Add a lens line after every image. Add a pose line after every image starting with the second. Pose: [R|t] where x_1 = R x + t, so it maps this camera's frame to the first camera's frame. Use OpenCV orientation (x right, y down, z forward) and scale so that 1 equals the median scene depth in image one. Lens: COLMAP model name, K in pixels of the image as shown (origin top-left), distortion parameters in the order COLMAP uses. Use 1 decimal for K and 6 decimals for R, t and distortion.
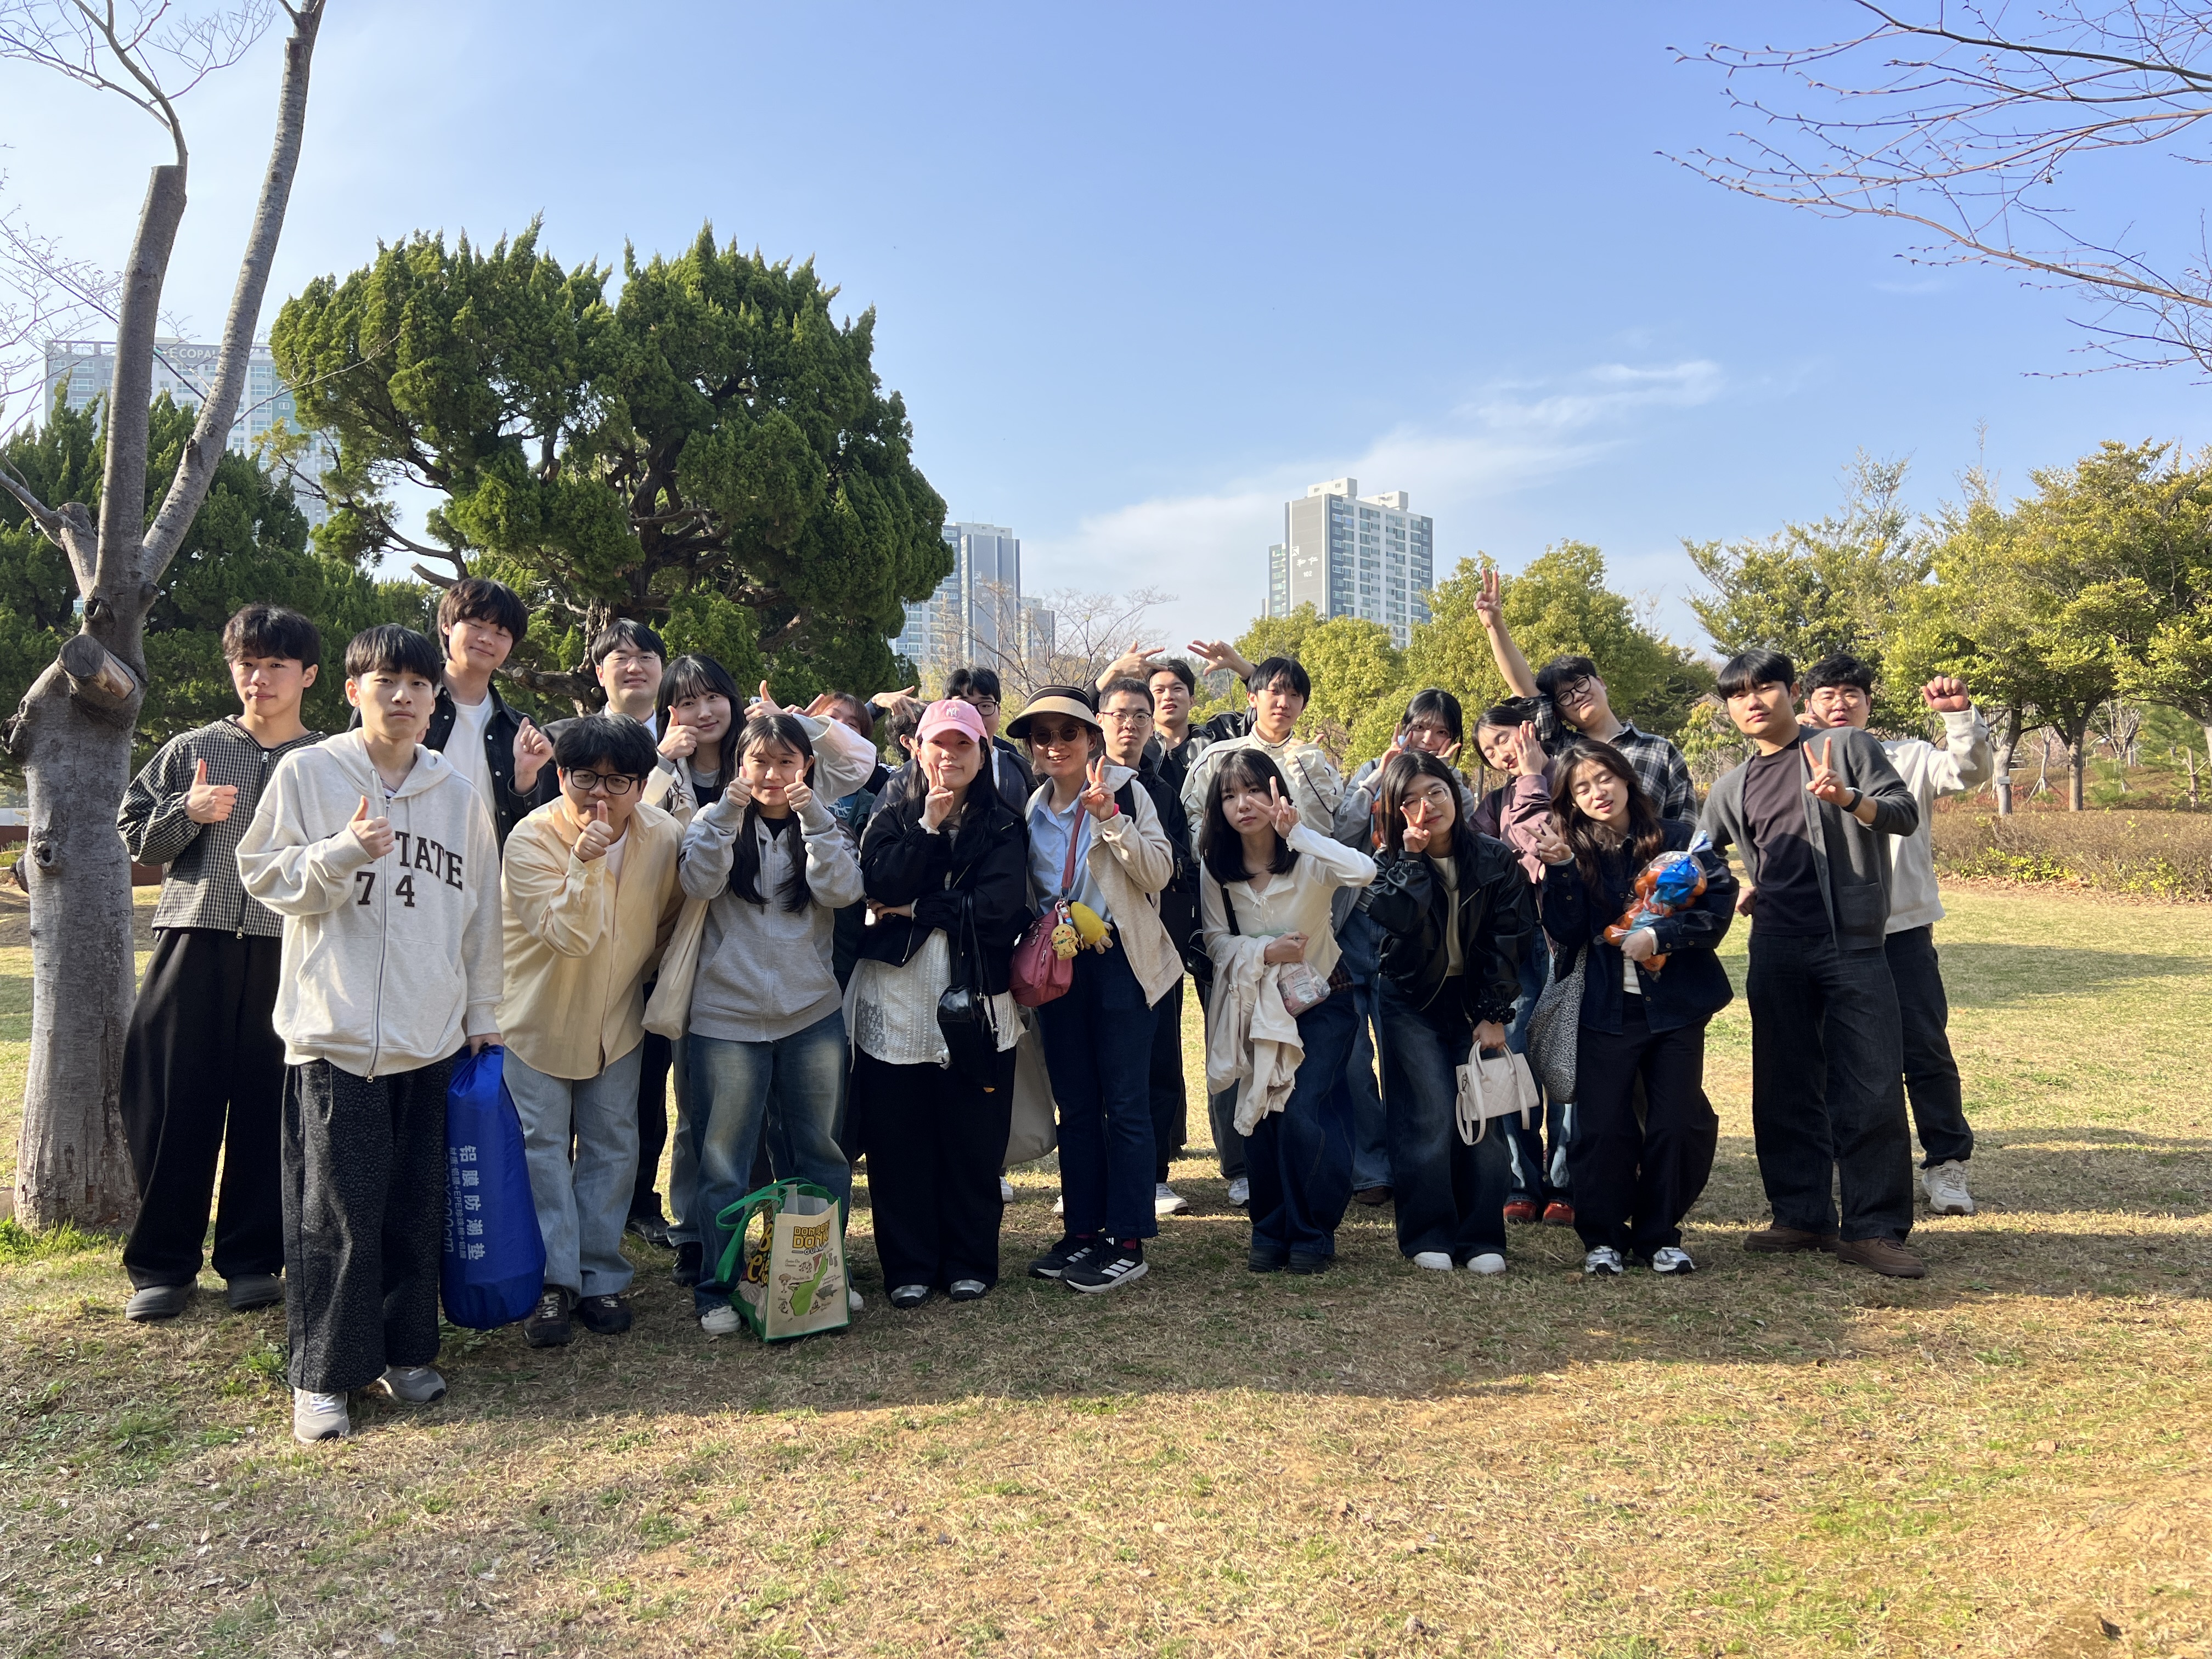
lens RADIAL K [[1701.0, 0, 1107.0], [0, 1701.0, 828.3], [0, 0, 1]] dist [0.036254, -0.002118]
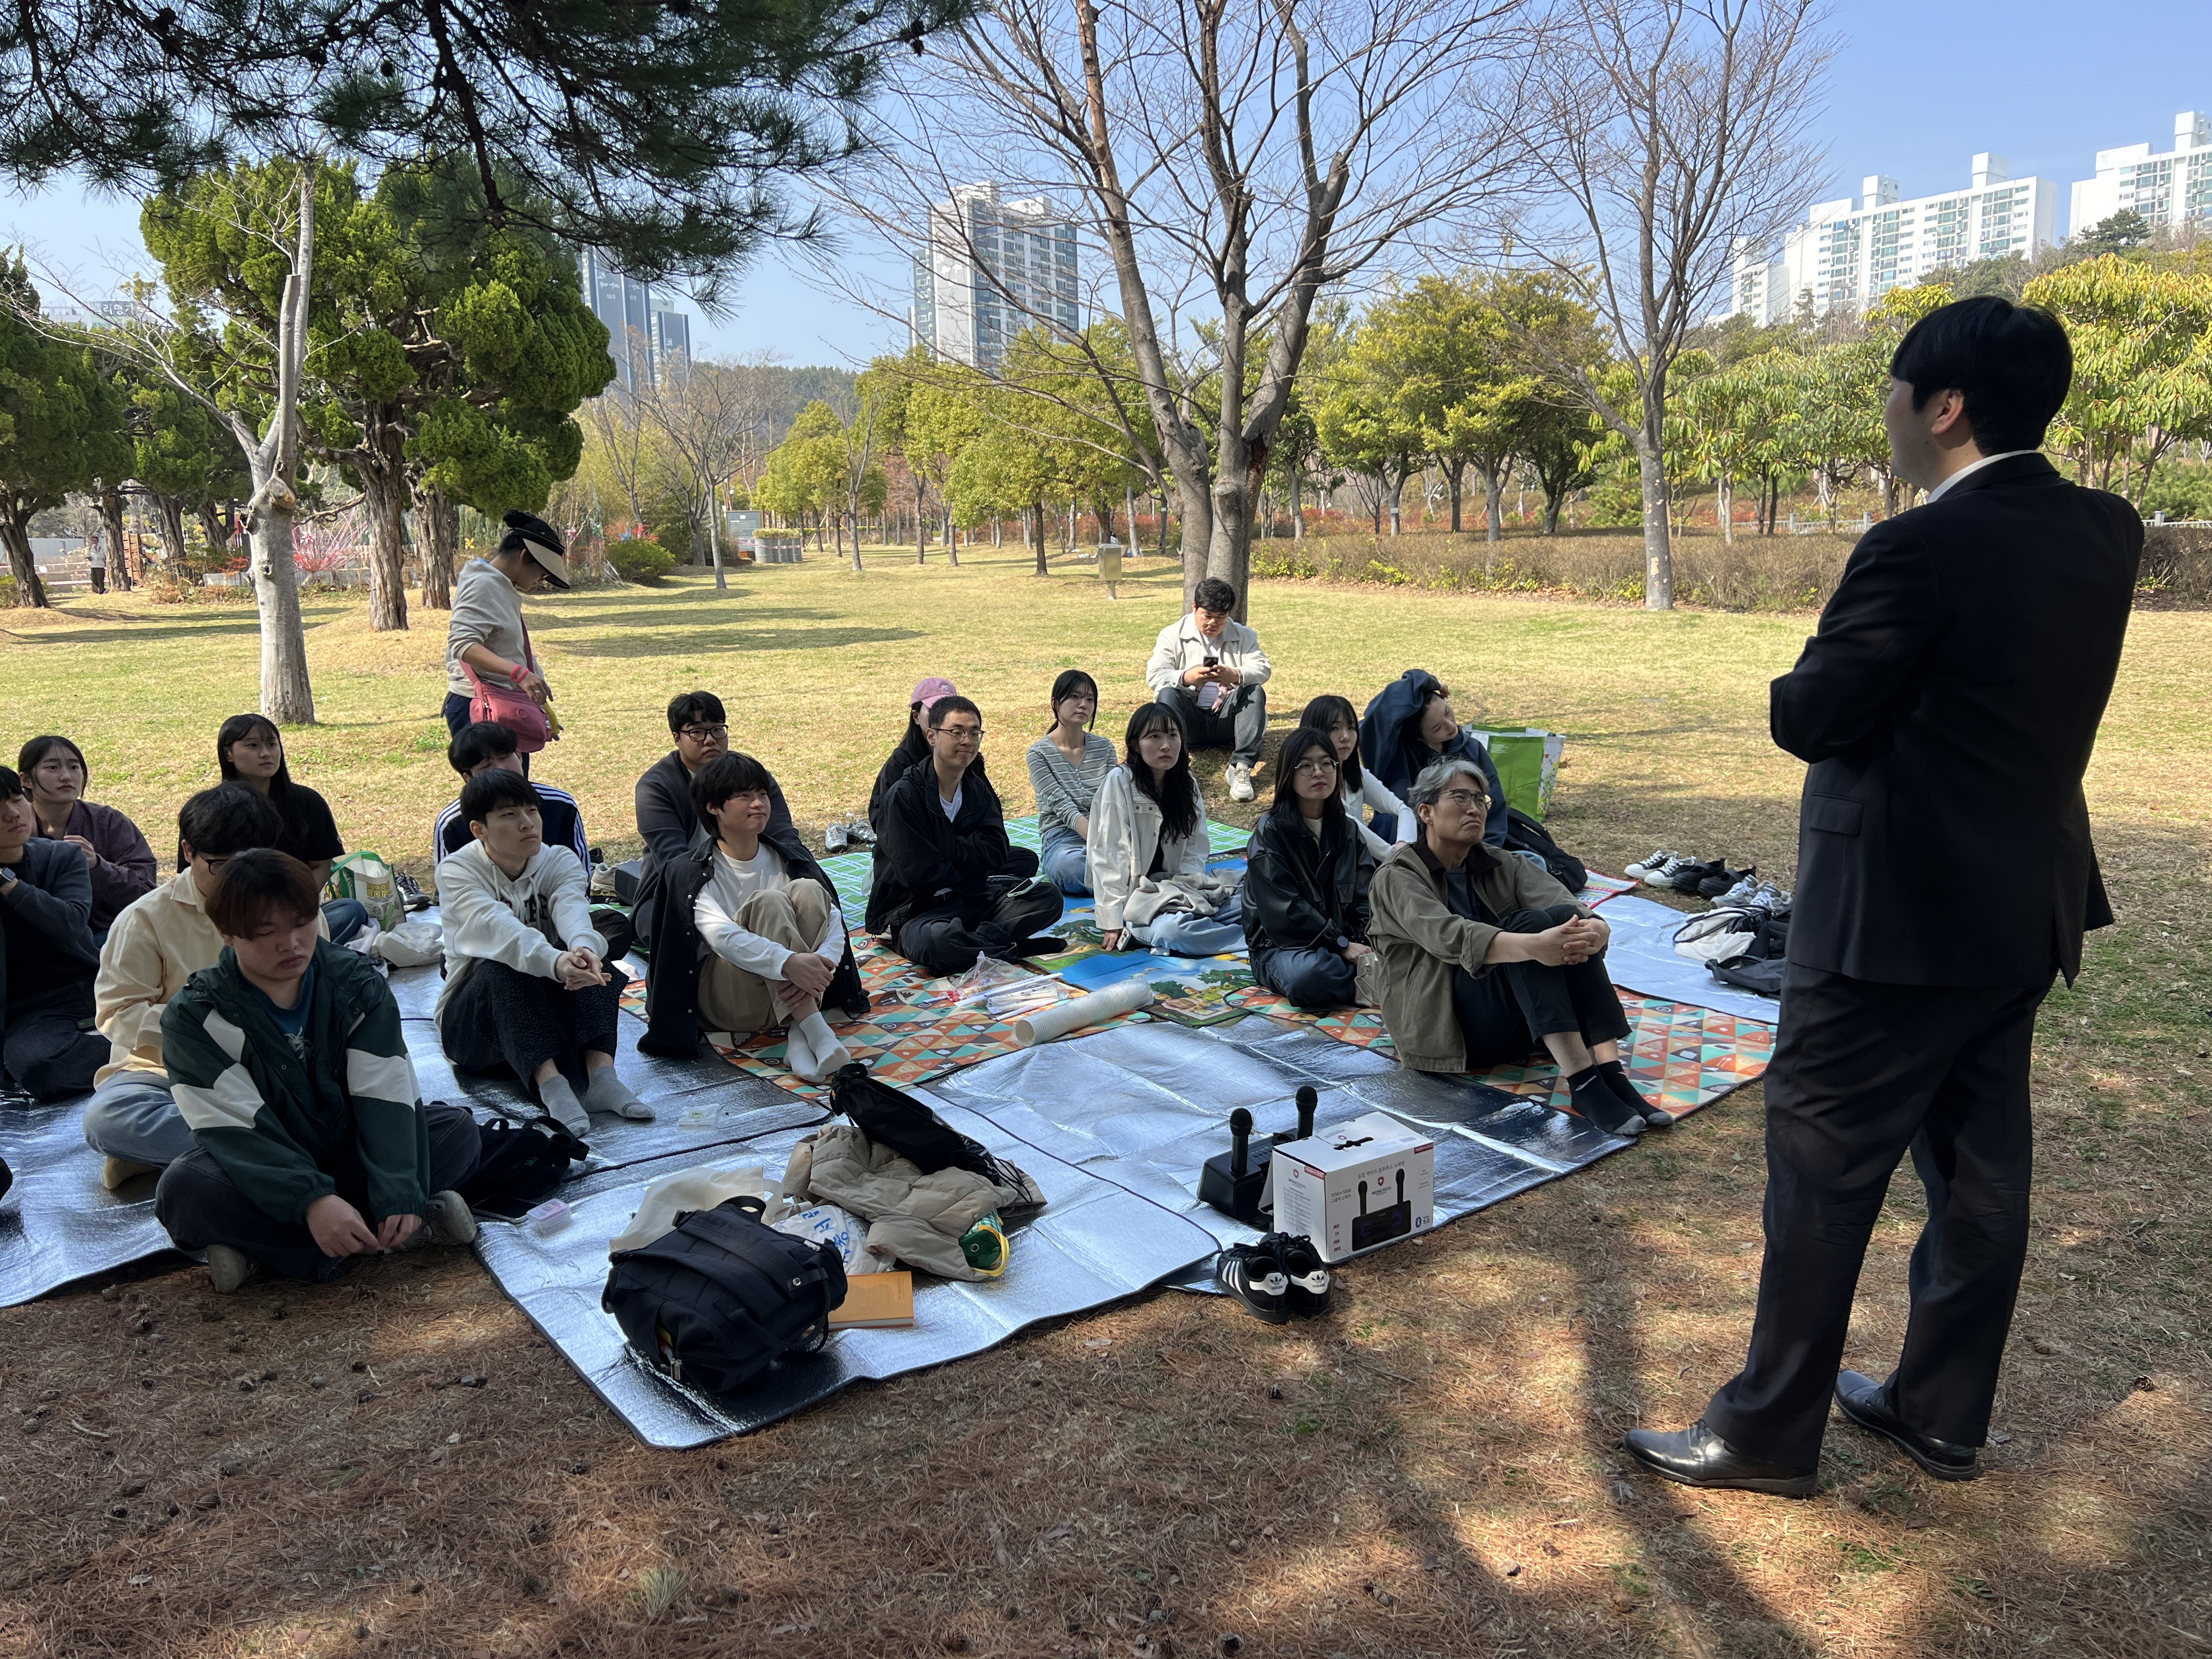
lens RADIAL K [[1701.0, 0, 1094.4], [0, 1701.0, 837.9], [0, 0, 1]] dist [0.036254, -0.002118]
pose [[0.981280, -0.041592, 0.188042, 0.014726], [0.009480, 0.985649, 0.168540, -0.002562], [-0.192354, -0.163603, 0.967592, -0.413161]]
